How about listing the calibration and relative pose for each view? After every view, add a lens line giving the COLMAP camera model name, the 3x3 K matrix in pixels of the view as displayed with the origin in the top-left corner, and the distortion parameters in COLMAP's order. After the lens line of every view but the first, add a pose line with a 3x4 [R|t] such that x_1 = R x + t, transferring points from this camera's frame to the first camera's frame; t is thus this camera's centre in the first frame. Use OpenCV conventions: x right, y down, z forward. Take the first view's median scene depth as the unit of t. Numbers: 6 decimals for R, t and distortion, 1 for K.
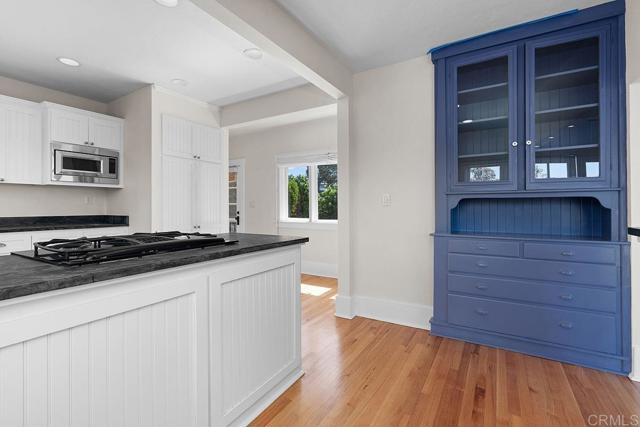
lens RADIAL K [[295.4, 0, 319.3], [0, 295.4, 215.2], [0, 0, 1]] dist [-0.005044, 0.004564]
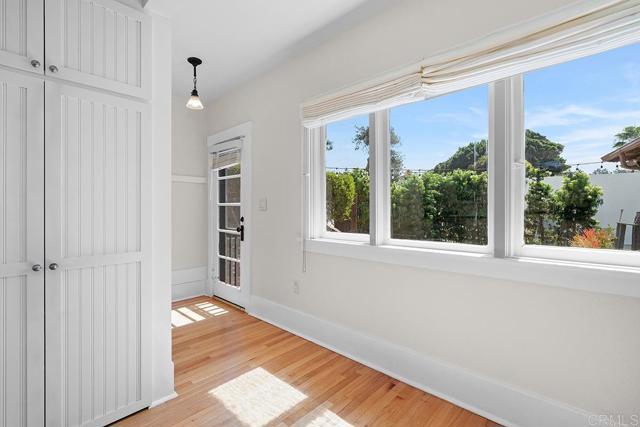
lens RADIAL K [[295.4, 0, 315.7], [0, 295.4, 203.5], [0, 0, 1]] dist [-0.005044, 0.004564]
pose [[0.977517, -0.000868, -0.210854, -0.018292], [-0.008798, 0.998953, -0.044899, -0.015412], [0.210672, 0.045745, 0.976486, 0.504762]]
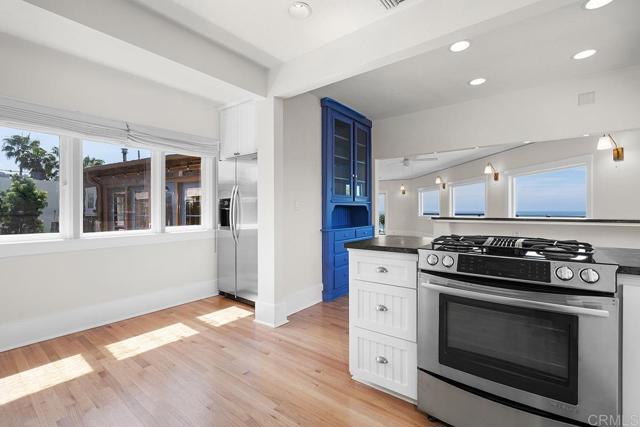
lens RADIAL K [[295.4, 0, 323.7], [0, 295.4, 212.8], [0, 0, 1]] dist [-0.005044, 0.004564]
pose [[0.106143, -0.011052, 0.994289, -0.494106], [0.031130, 0.999485, 0.007787, -0.013806], [-0.993863, 0.030126, 0.106432, 0.425740]]
